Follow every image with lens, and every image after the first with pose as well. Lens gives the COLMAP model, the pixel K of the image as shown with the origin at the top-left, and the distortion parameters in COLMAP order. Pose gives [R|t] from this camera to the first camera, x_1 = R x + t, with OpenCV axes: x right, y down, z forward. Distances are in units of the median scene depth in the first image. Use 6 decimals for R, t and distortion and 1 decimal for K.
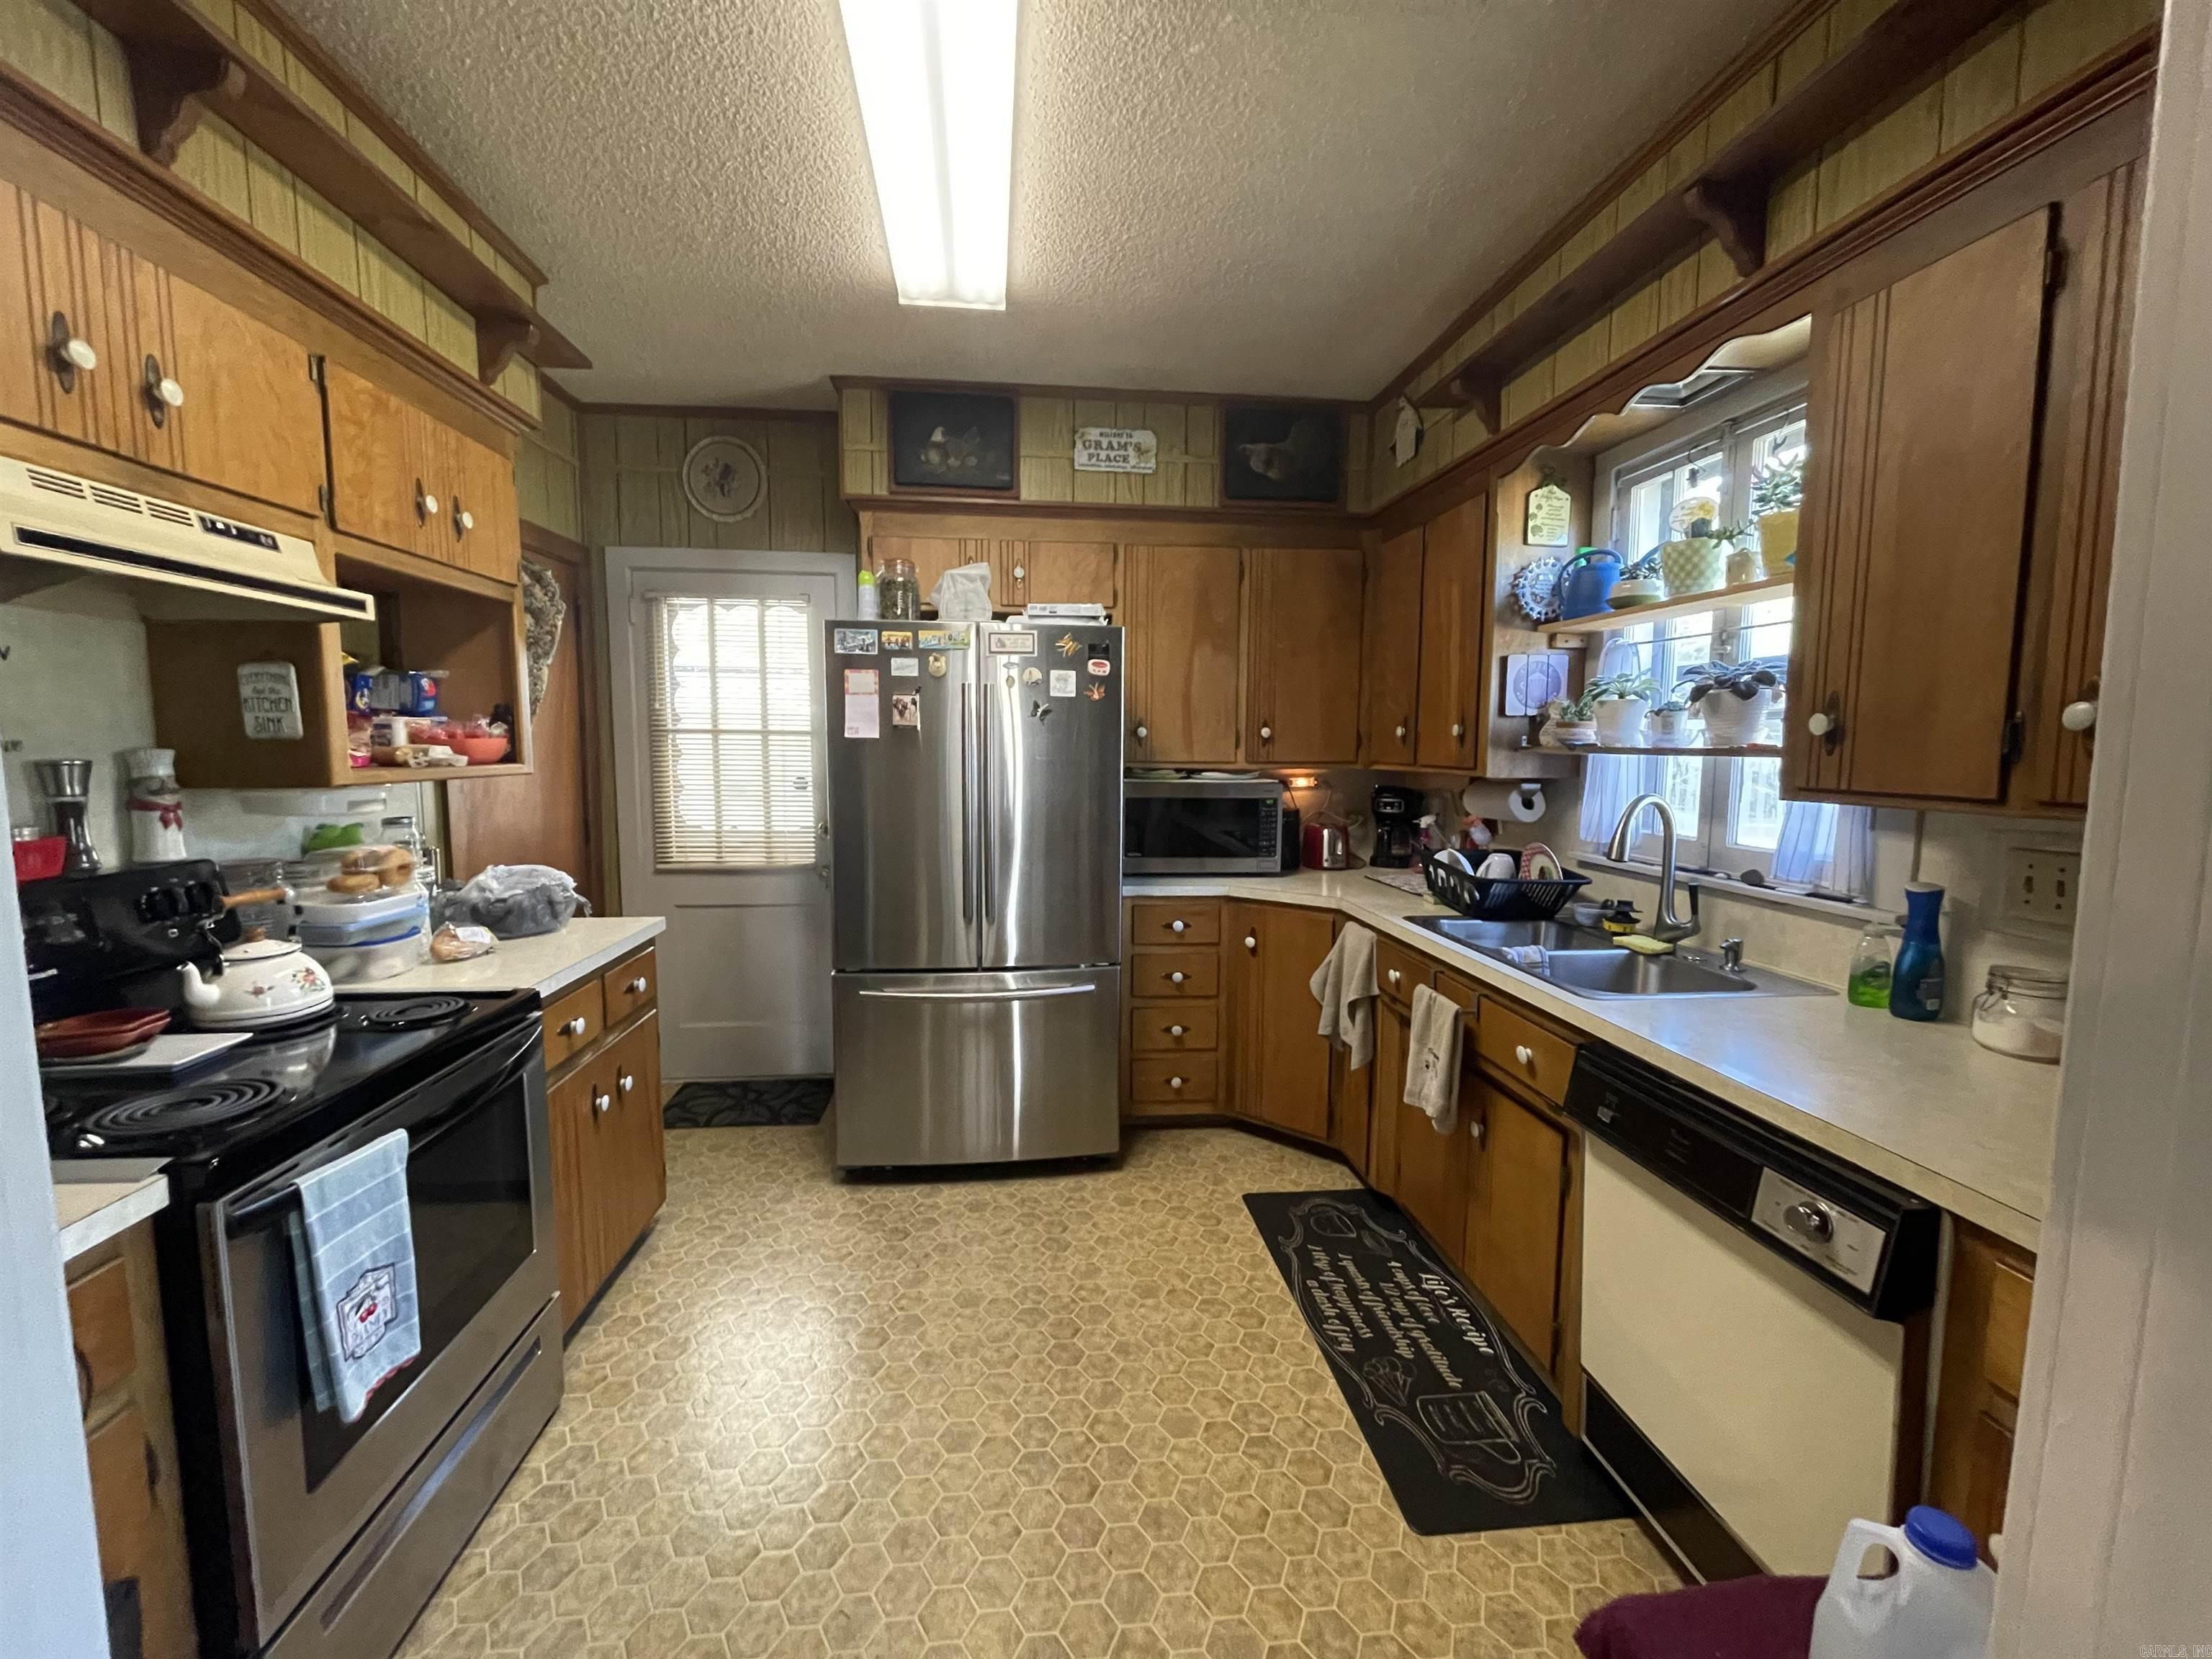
lens RADIAL K [[899.8, 0, 1103.1], [0, 899.8, 826.9], [0, 0, 1]] dist [-0.001085, -0.000194]
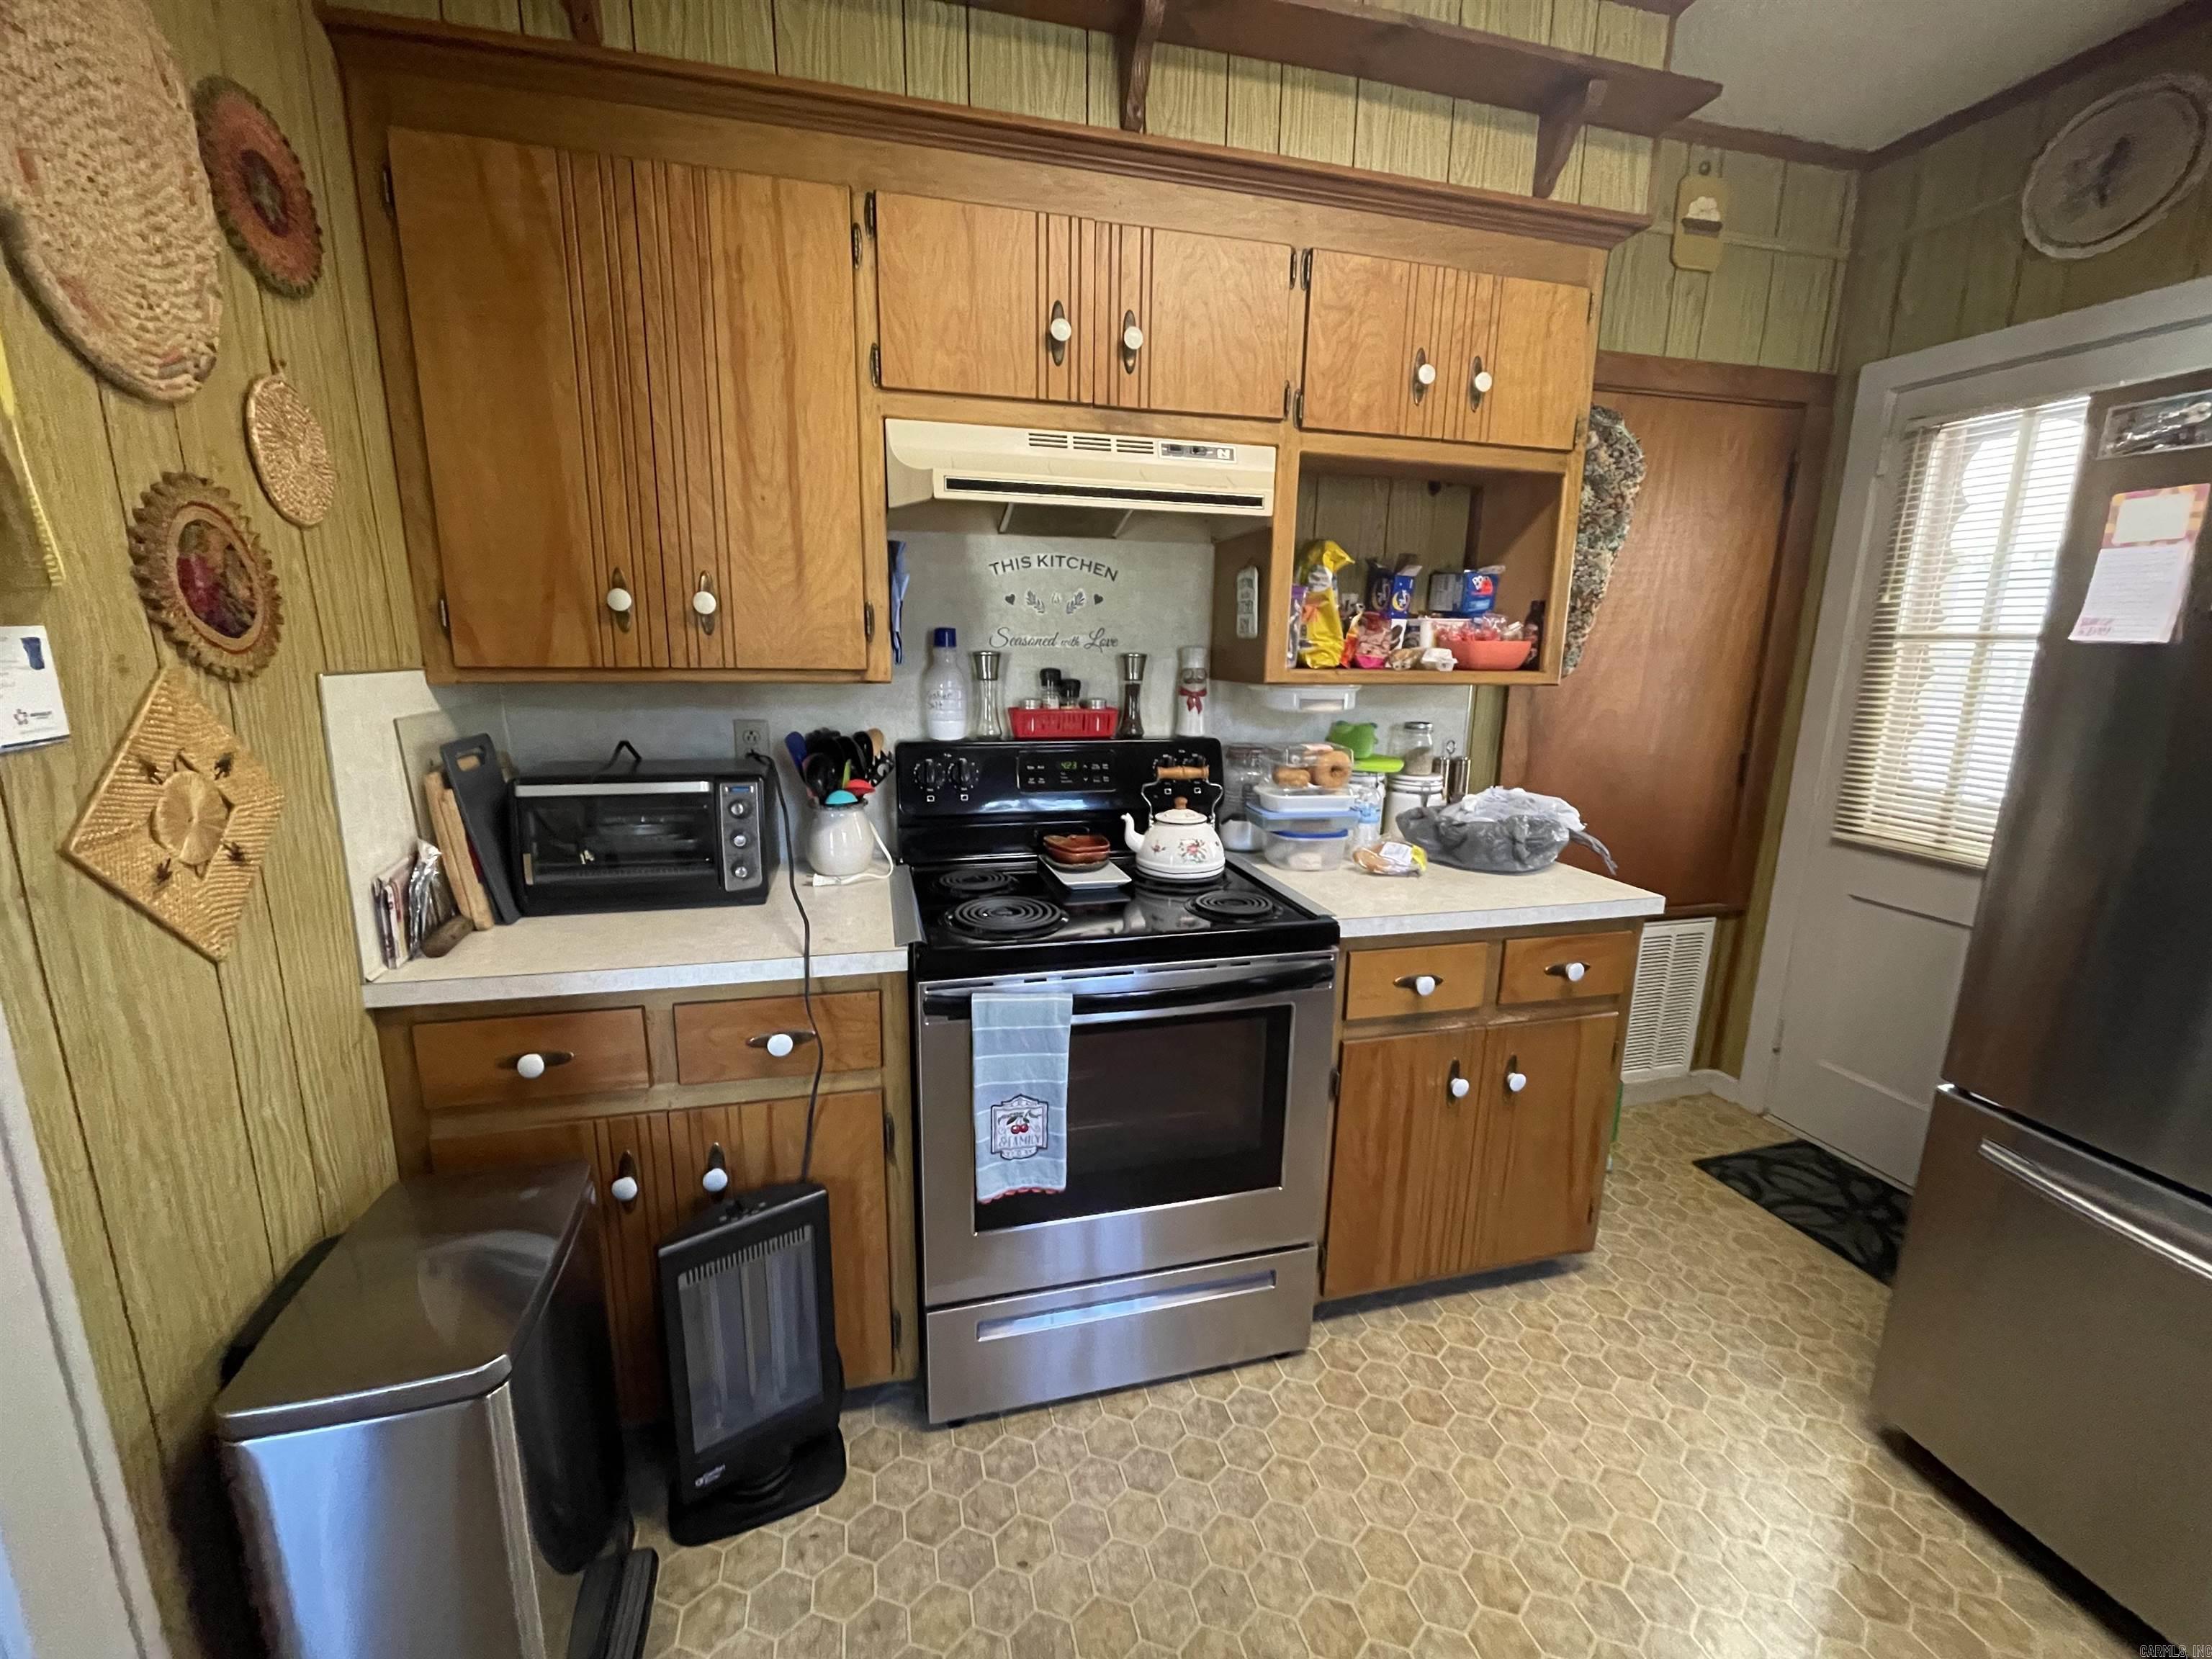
lens RADIAL K [[899.8, 0, 1098.6], [0, 899.8, 827.0], [0, 0, 1]] dist [-0.001085, -0.000194]
pose [[0.149806, 0.194181, -0.969460, 0.181773], [-0.109606, 0.977742, 0.178903, -0.045585], [0.982621, 0.079458, 0.167755, 0.619846]]
